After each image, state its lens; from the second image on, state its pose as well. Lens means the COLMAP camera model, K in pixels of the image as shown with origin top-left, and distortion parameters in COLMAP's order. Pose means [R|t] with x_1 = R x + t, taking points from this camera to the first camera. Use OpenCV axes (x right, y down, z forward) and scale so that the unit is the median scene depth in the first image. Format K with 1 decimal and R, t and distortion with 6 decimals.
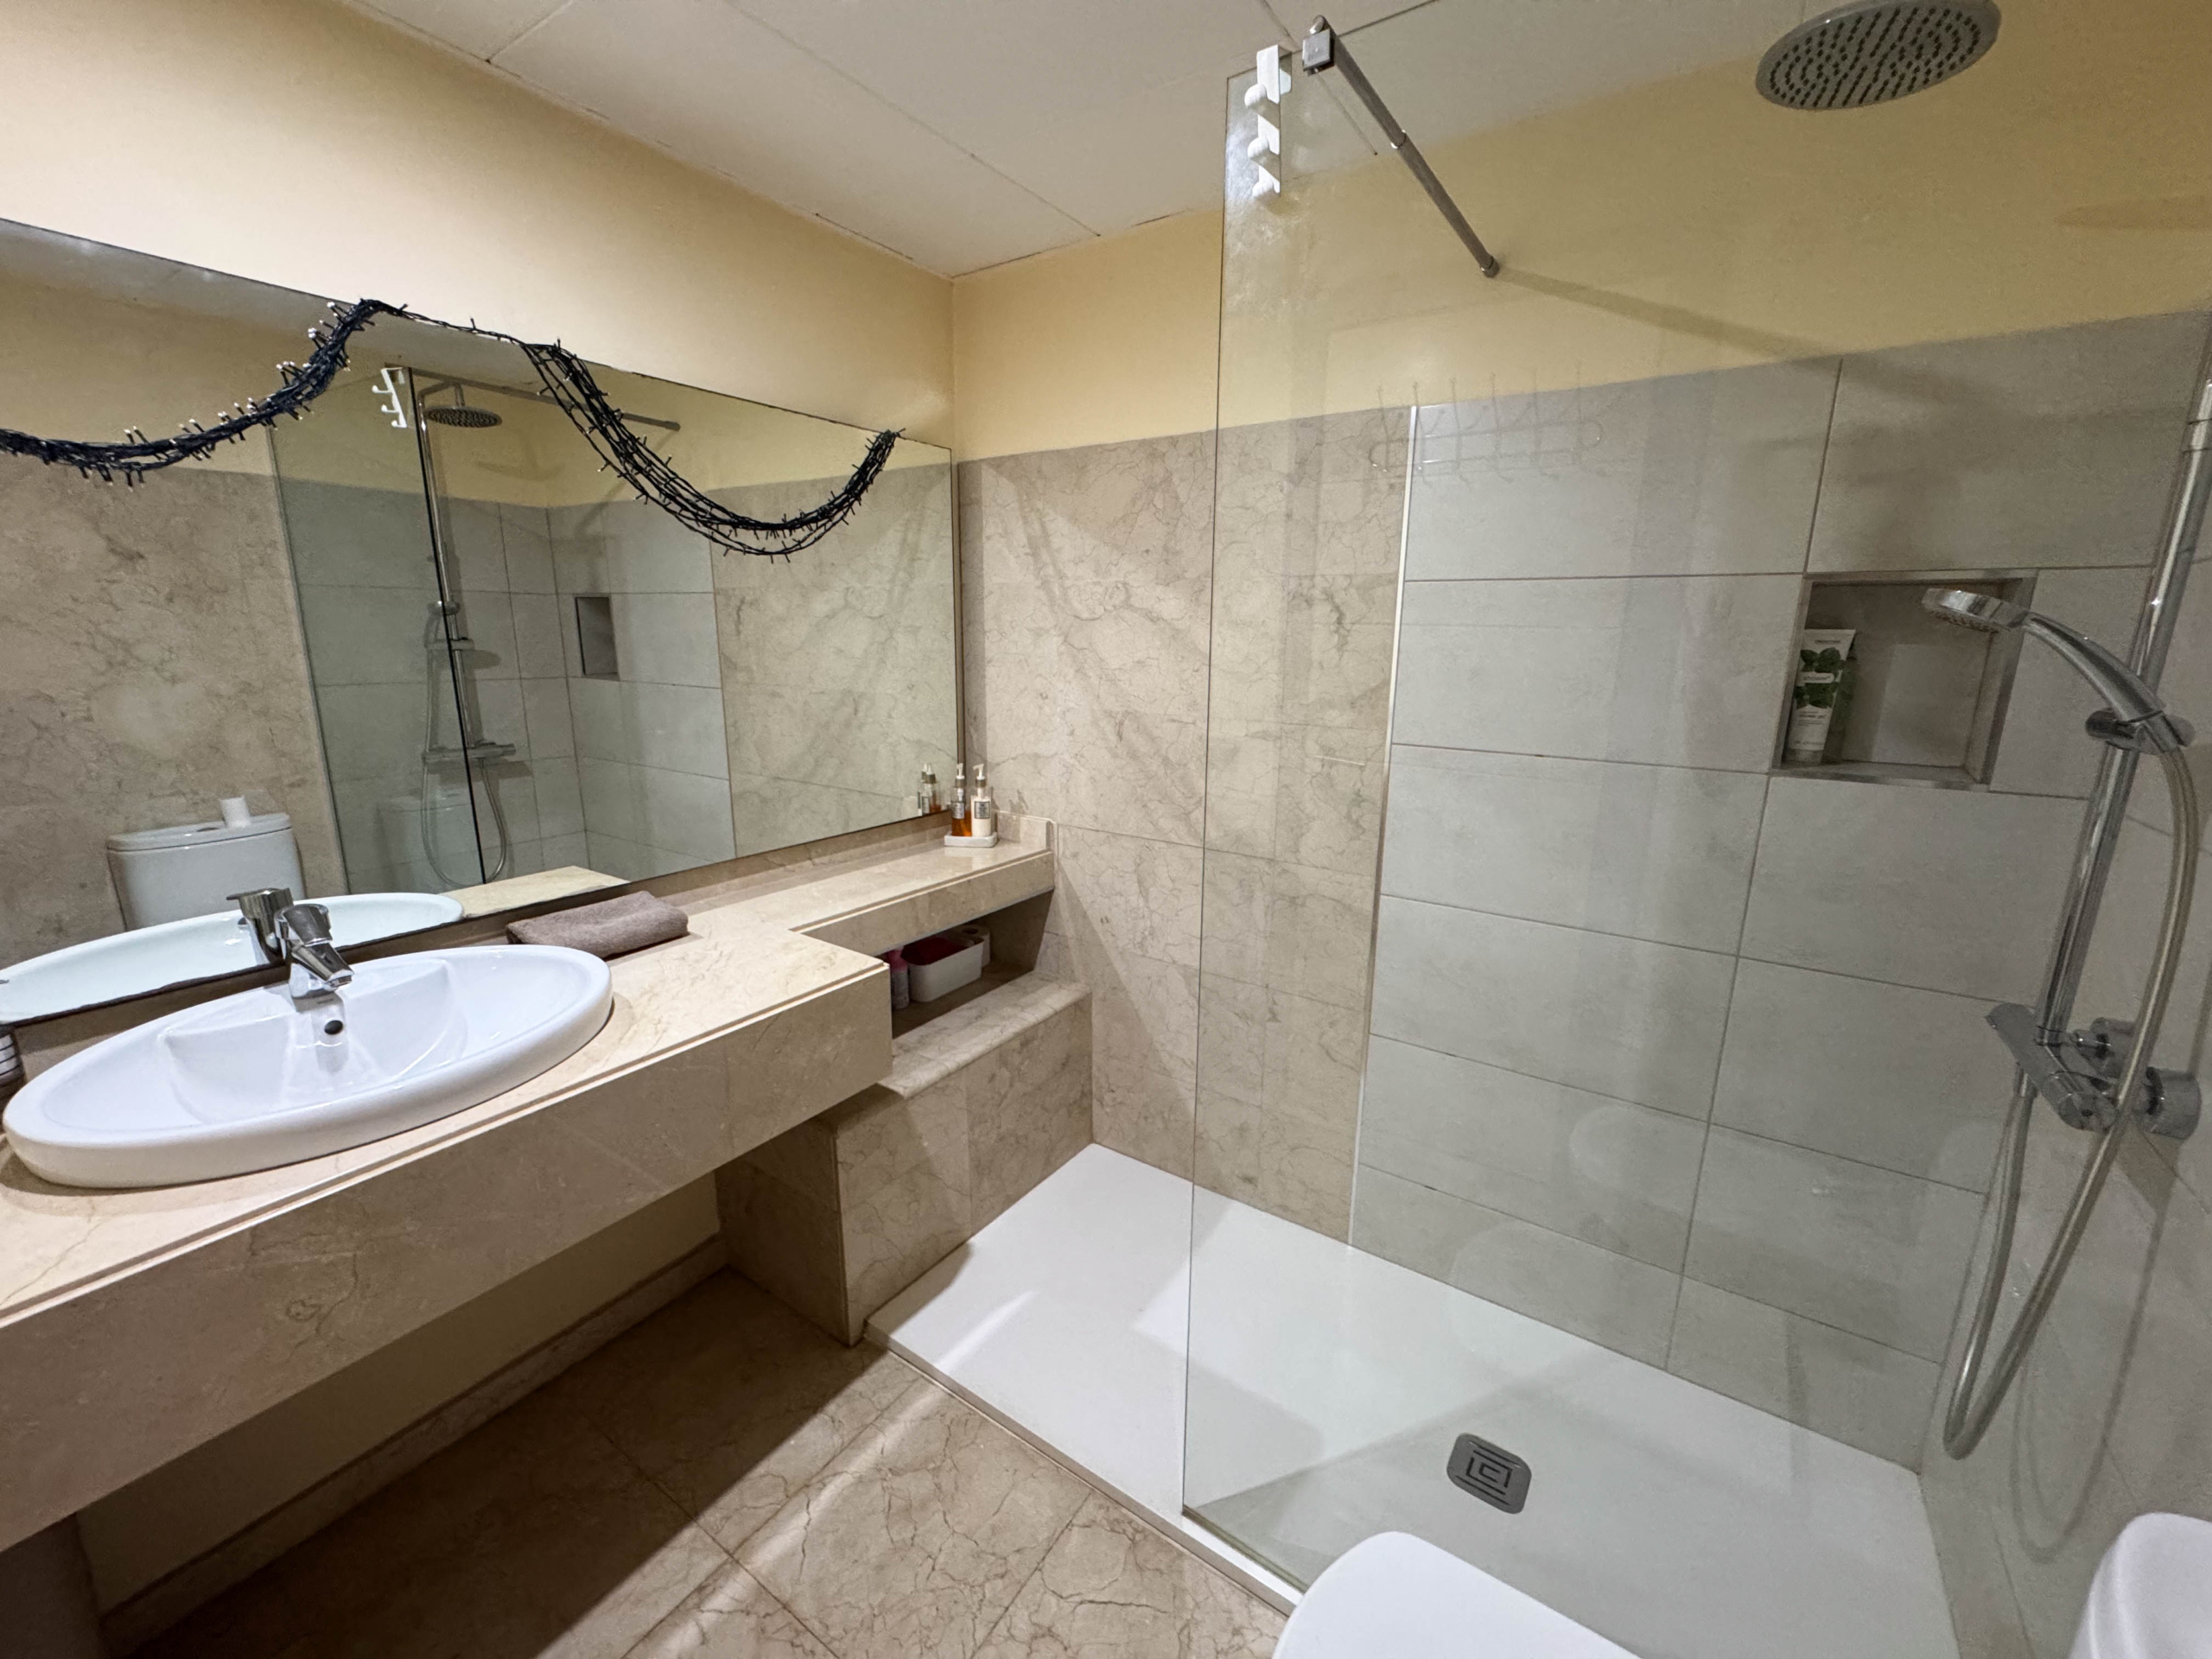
lens RADIAL K [[881.3, 0, 1105.9], [0, 881.3, 833.1], [0, 0, 1]] dist [-0.001666, 0.000259]
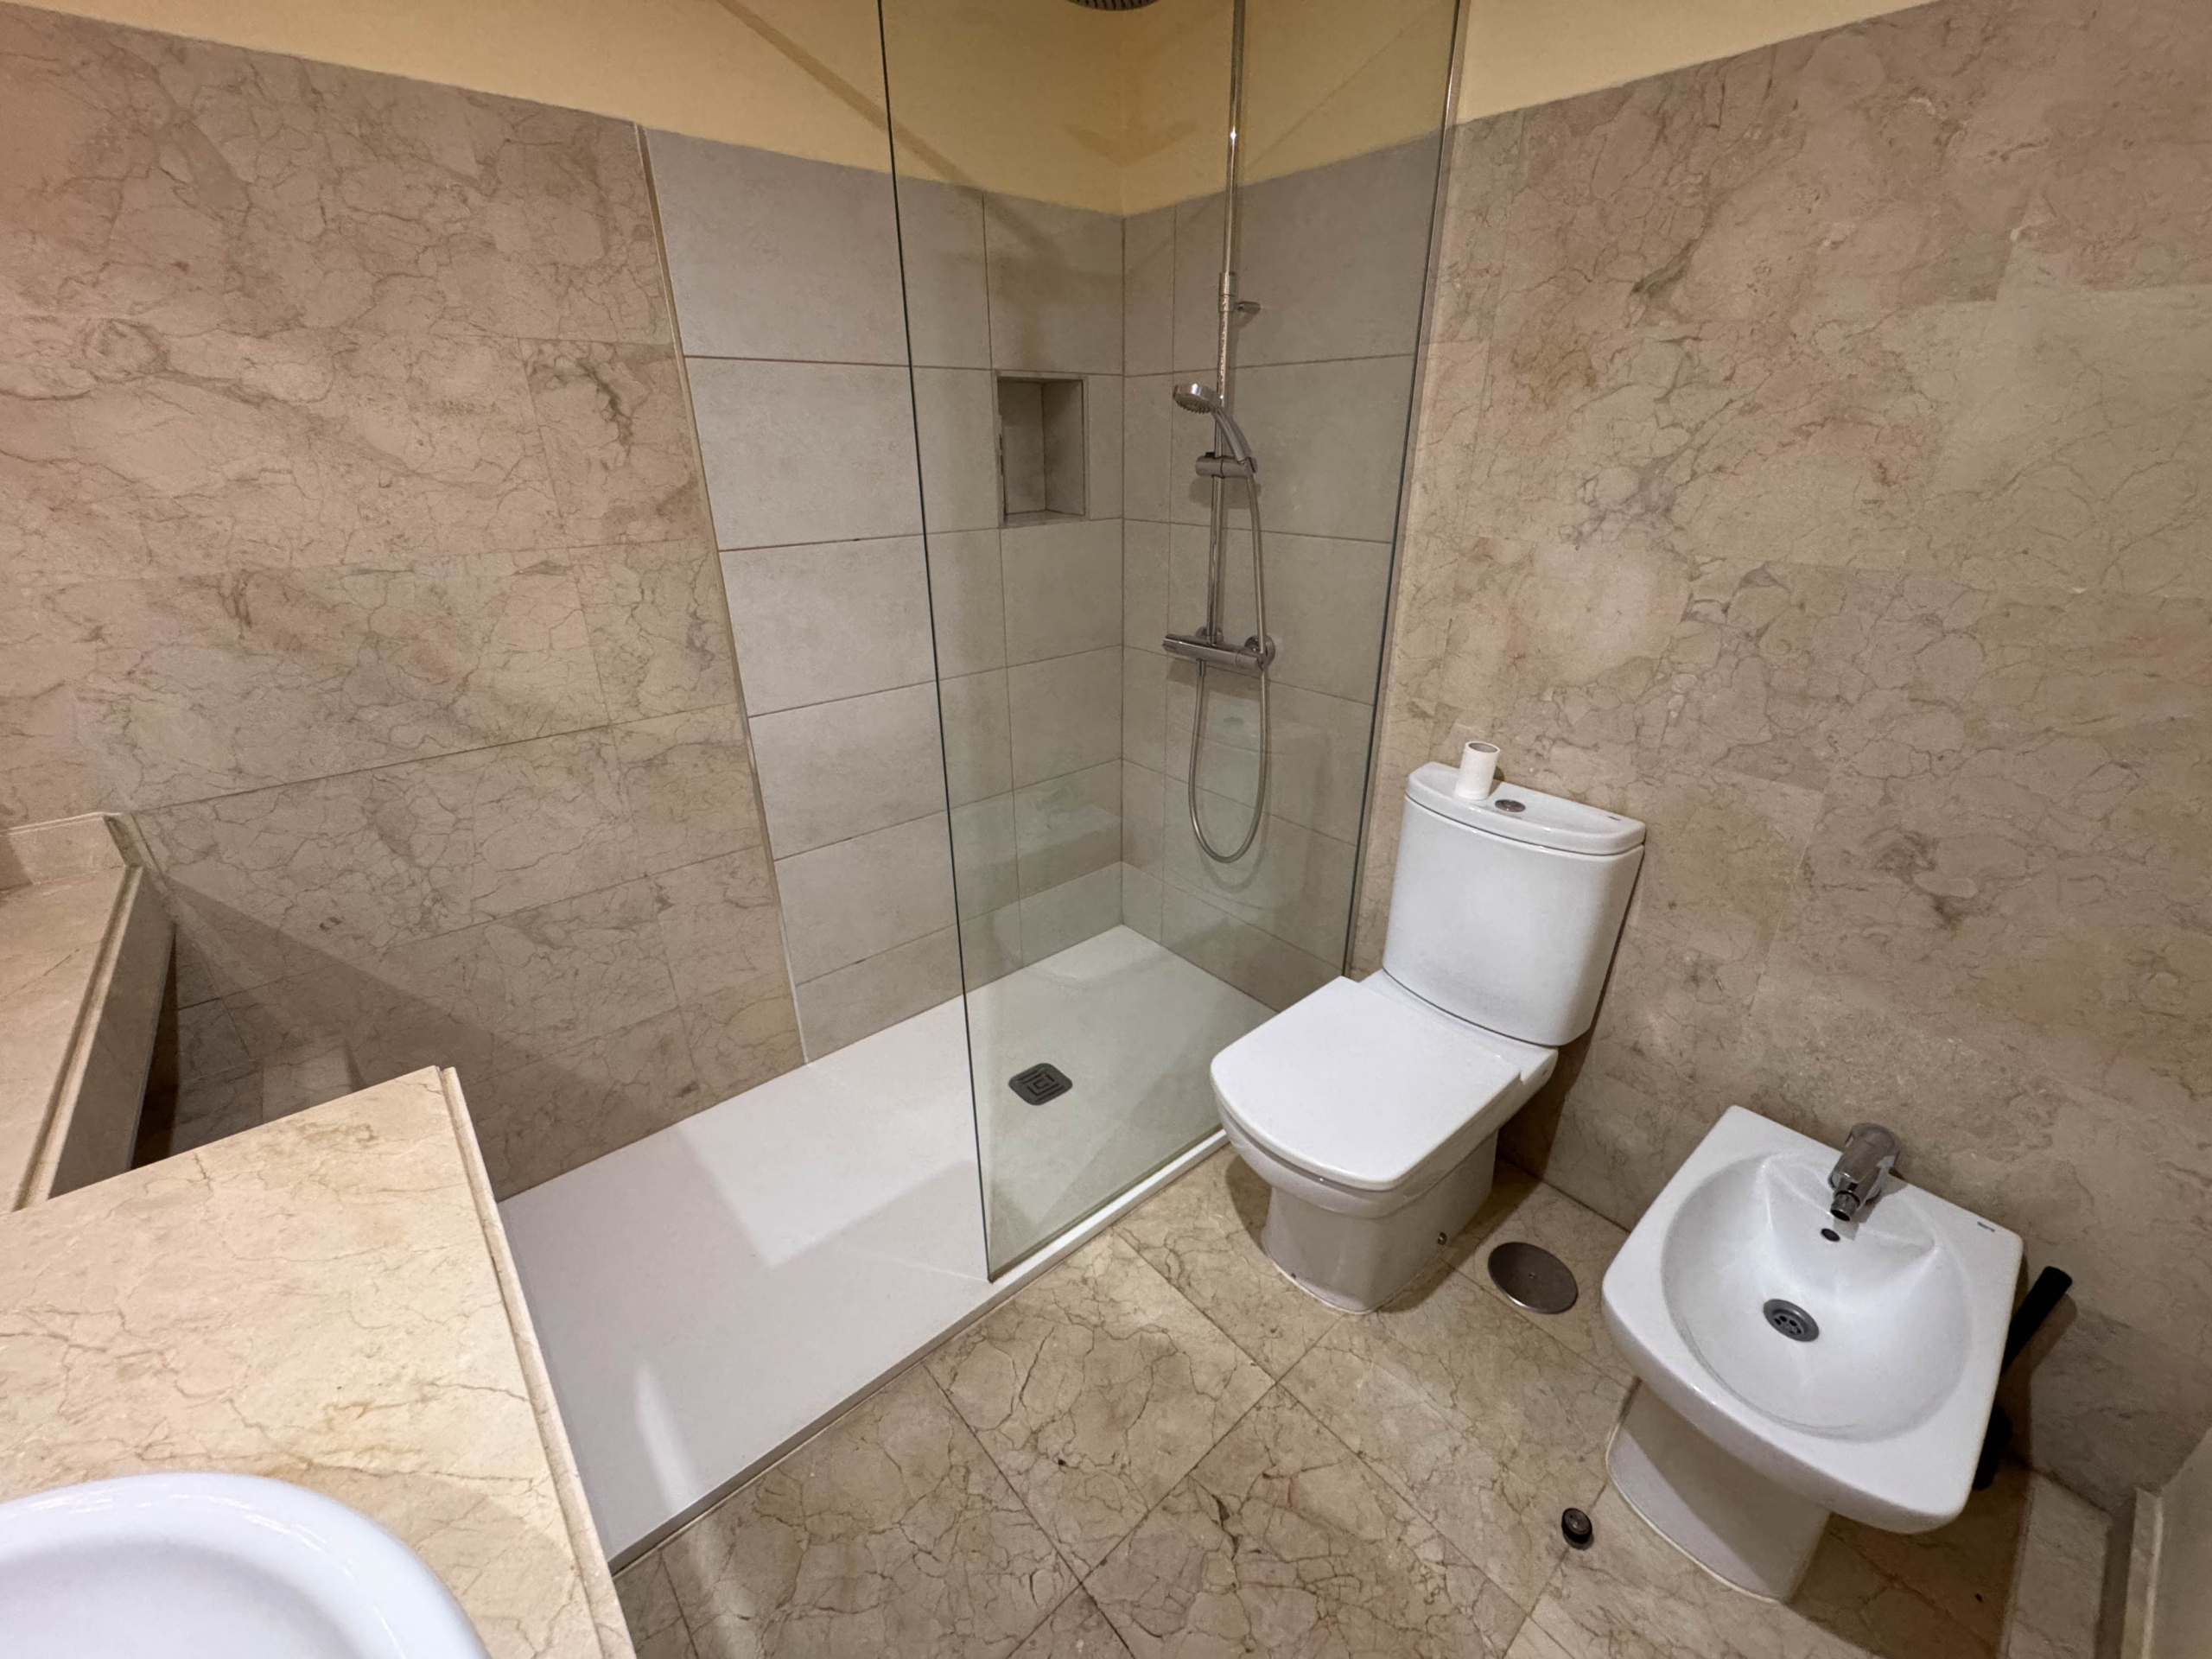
lens RADIAL K [[881.3, 0, 1108.8], [0, 881.3, 826.8], [0, 0, 1]] dist [-0.001666, 0.000259]
pose [[0.259633, -0.407517, 0.875511, -0.460752], [0.226631, 0.906995, 0.354964, -0.071960], [-0.938738, 0.106258, 0.327842, 0.341541]]
